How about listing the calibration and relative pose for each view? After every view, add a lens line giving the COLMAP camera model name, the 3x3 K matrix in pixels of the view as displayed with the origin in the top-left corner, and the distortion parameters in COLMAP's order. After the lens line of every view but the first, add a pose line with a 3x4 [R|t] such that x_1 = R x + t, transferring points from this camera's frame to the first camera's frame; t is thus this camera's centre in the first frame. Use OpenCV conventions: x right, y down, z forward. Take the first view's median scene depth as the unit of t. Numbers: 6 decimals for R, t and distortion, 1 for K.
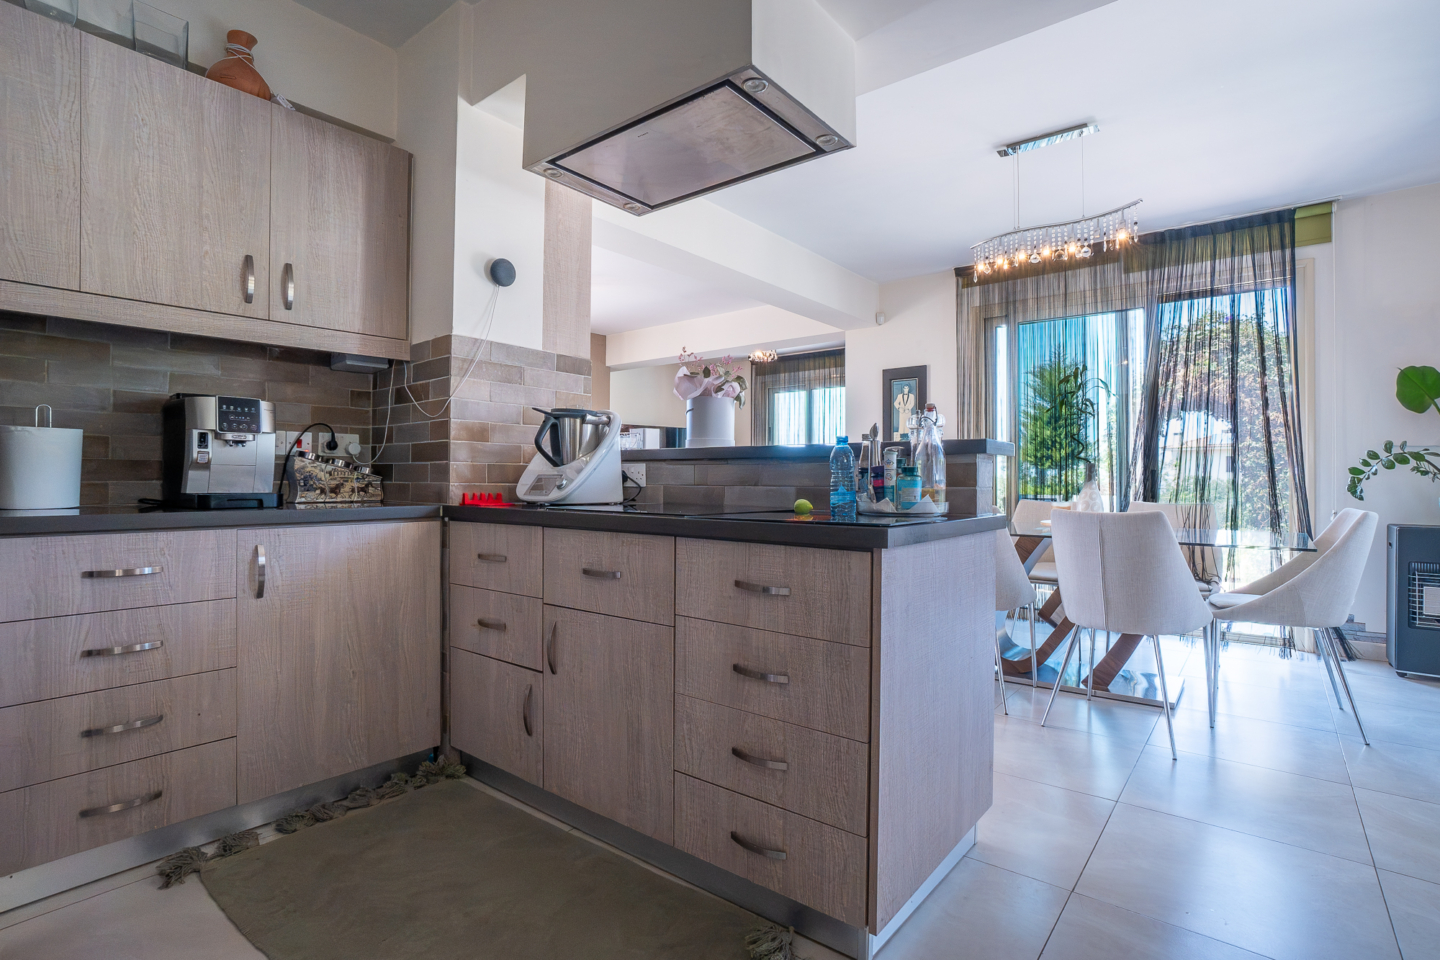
lens RADIAL K [[691.4, 0, 736.7], [0, 691.4, 477.0], [0, 0, 1]] dist [-0.056837, 0.021851]
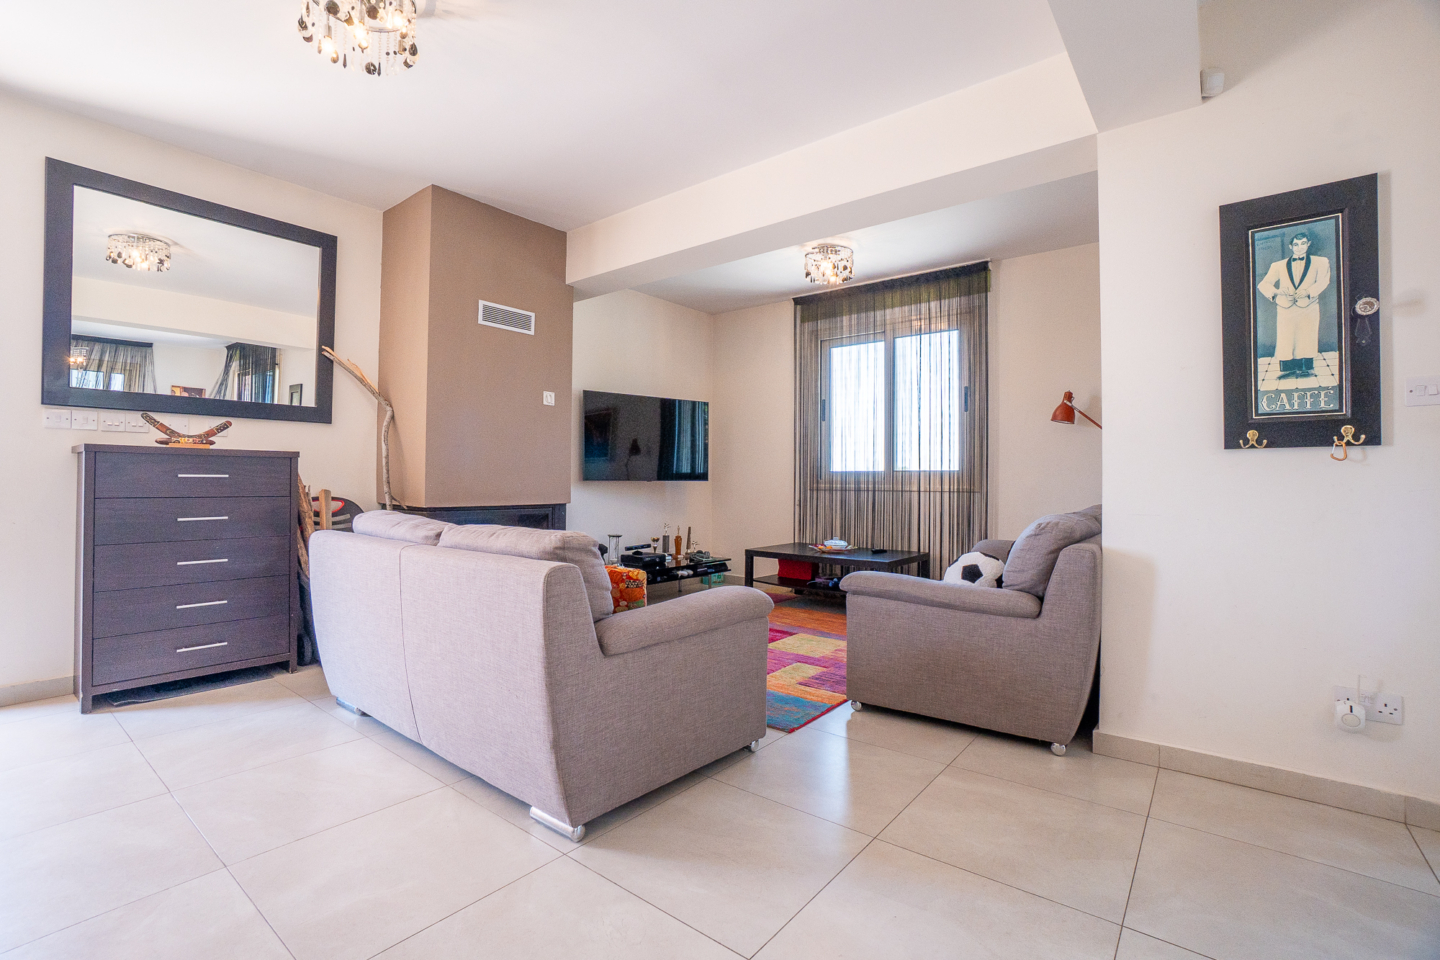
lens RADIAL K [[651.8, 0, 716.0], [0, 651.8, 475.6], [0, 0, 1]] dist [-0.068652, 0.027742]
pose [[0.999967, -0.000268, -0.008130, -0.192485], [0.000224, 0.999986, -0.005336, 0.011285], [0.008131, 0.005334, 0.999953, 1.475964]]
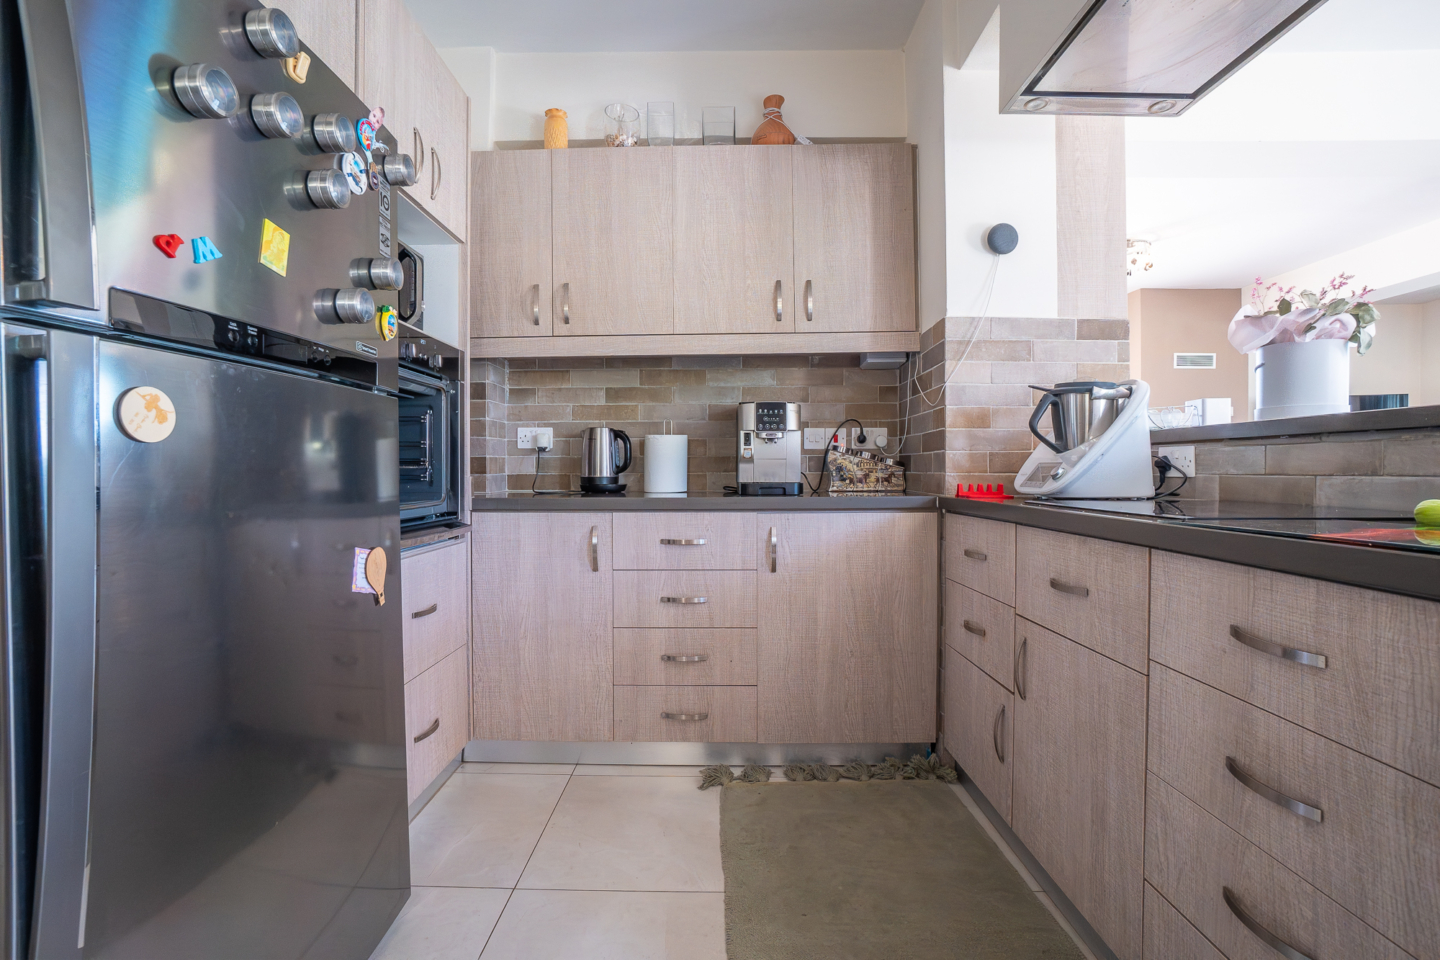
lens RADIAL K [[670.8, 0, 716.9], [0, 670.8, 476.7], [0, 0, 1]] dist [-0.060571, 0.025095]
pose [[0.610385, 0.000185, -0.792105, 0.116490], [0.010355, 0.999913, 0.008213, 0.002699], [0.792037, -0.013215, 0.610330, 0.170196]]
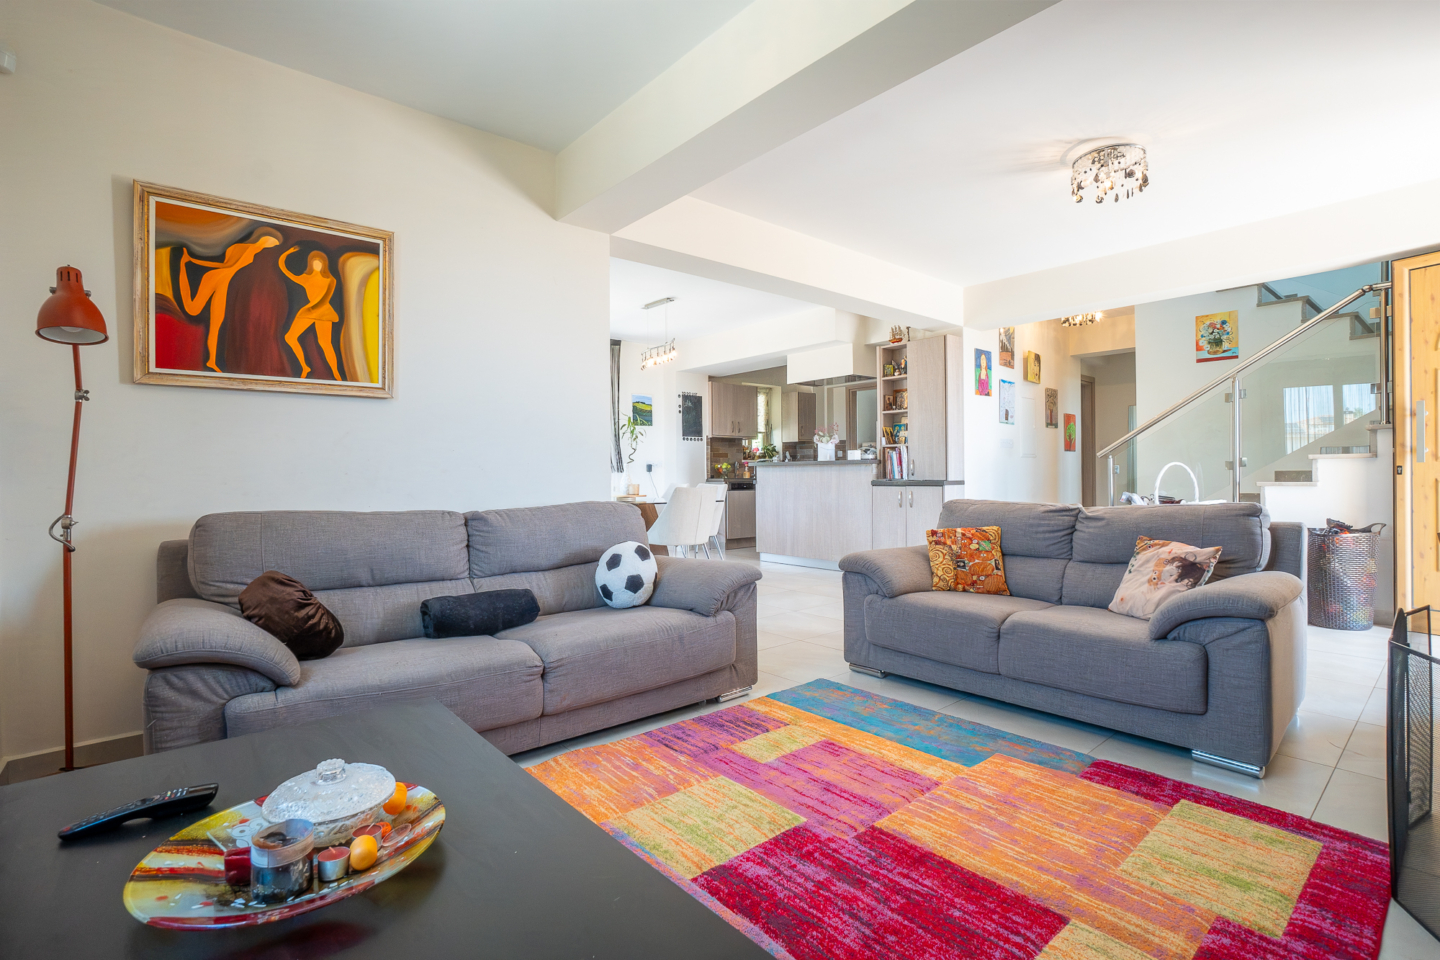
lens RADIAL K [[670.8, 0, 716.9], [0, 670.8, 476.7], [0, 0, 1]] dist [-0.060571, 0.025095]
pose [[-0.979786, 0.001180, 0.200046, -0.148377], [0.001210, 0.999999, 0.000028, 0.021870], [-0.200045, 0.000270, -0.979787, 3.852778]]
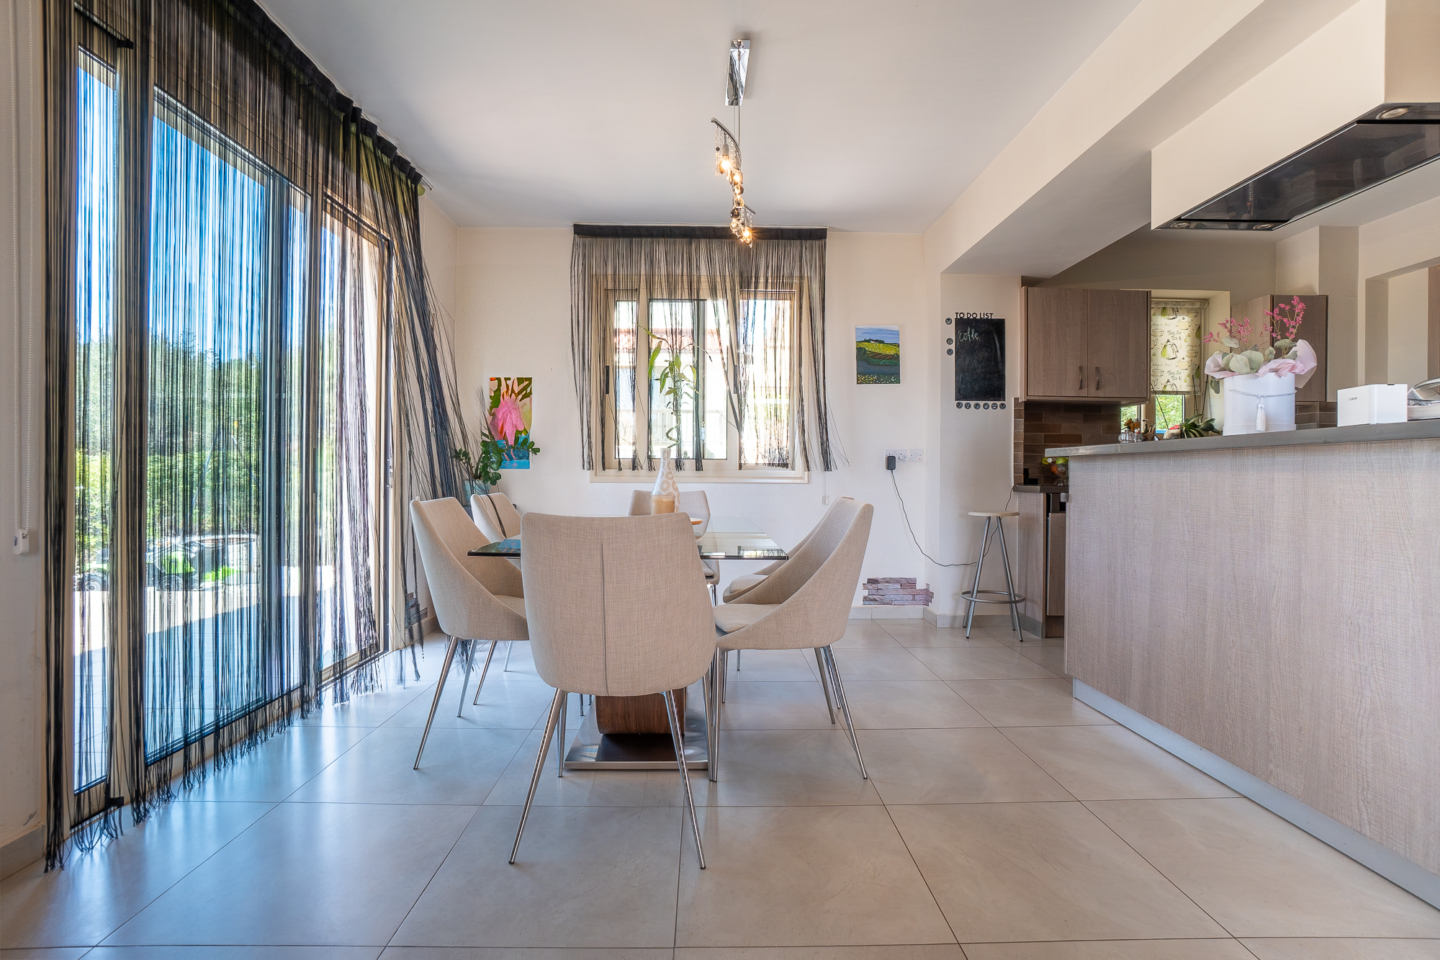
lens RADIAL K [[670.8, 0, 716.9], [0, 670.8, 476.7], [0, 0, 1]] dist [-0.060571, 0.025095]
pose [[-0.632258, -0.013819, 0.774635, -0.236992], [-0.014791, 0.999874, 0.005764, 0.011513], [-0.774617, -0.007813, -0.632383, 2.042344]]
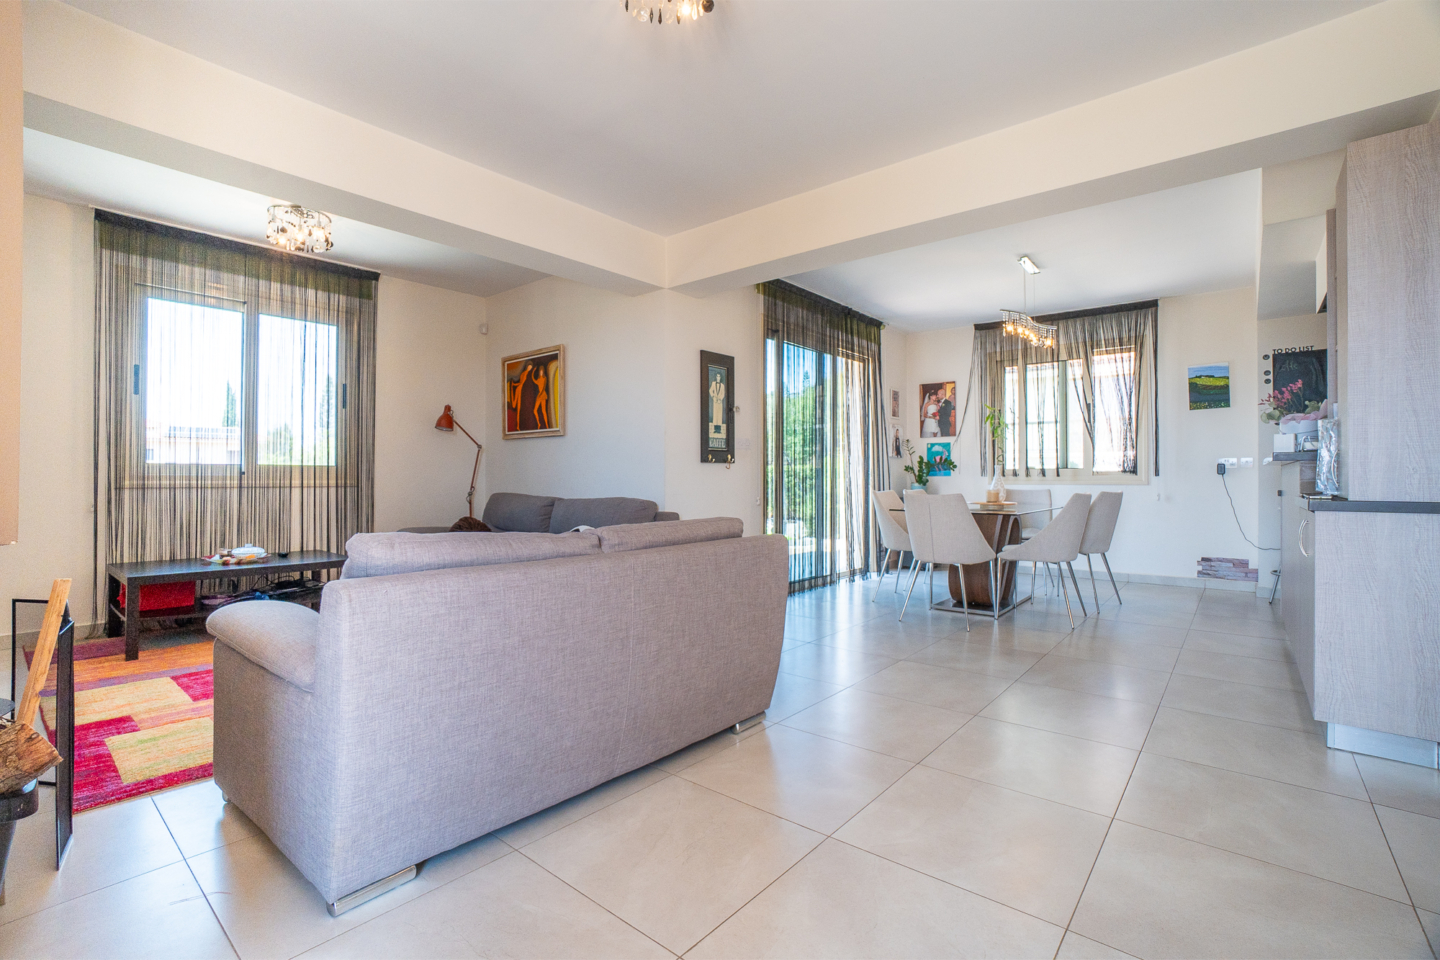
lens RADIAL K [[651.8, 0, 716.0], [0, 651.8, 475.6], [0, 0, 1]] dist [-0.068652, 0.027742]
pose [[0.035238, -0.001503, 0.999378, -1.441633], [-0.005289, 0.999985, 0.001690, 0.006127], [-0.999365, -0.005345, 0.035230, 2.235303]]
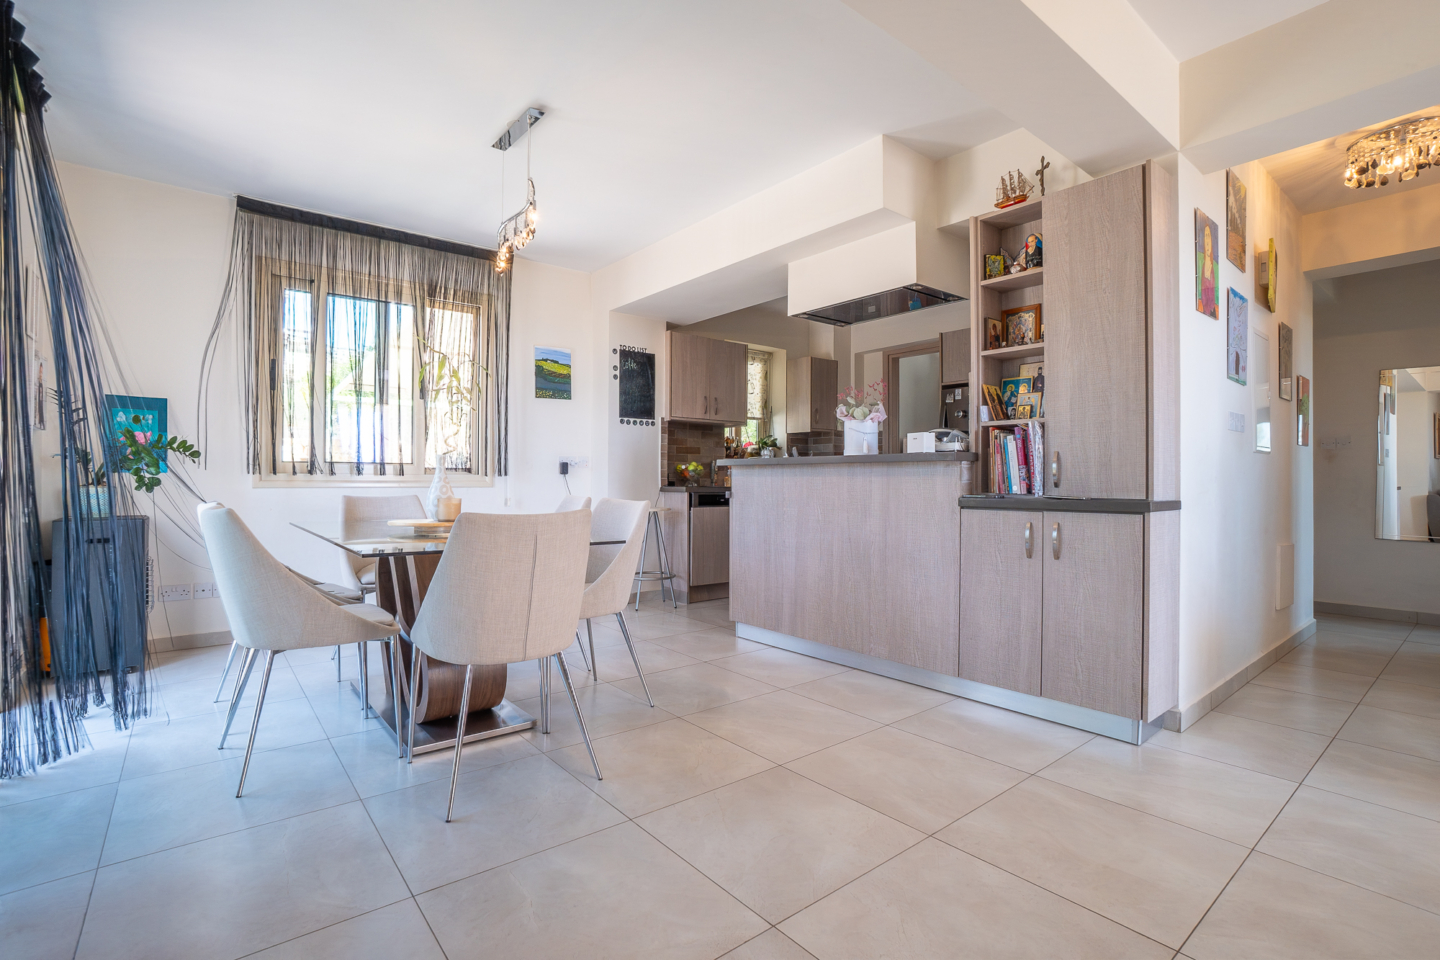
lens RADIAL K [[670.8, 0, 716.9], [0, 670.8, 476.7], [0, 0, 1]] dist [-0.060571, 0.025095]
pose [[-0.974091, -0.008976, 0.225979, -0.060793], [-0.011105, 0.999905, -0.008155, 0.015439], [-0.225884, -0.010453, -0.974098, 2.462806]]
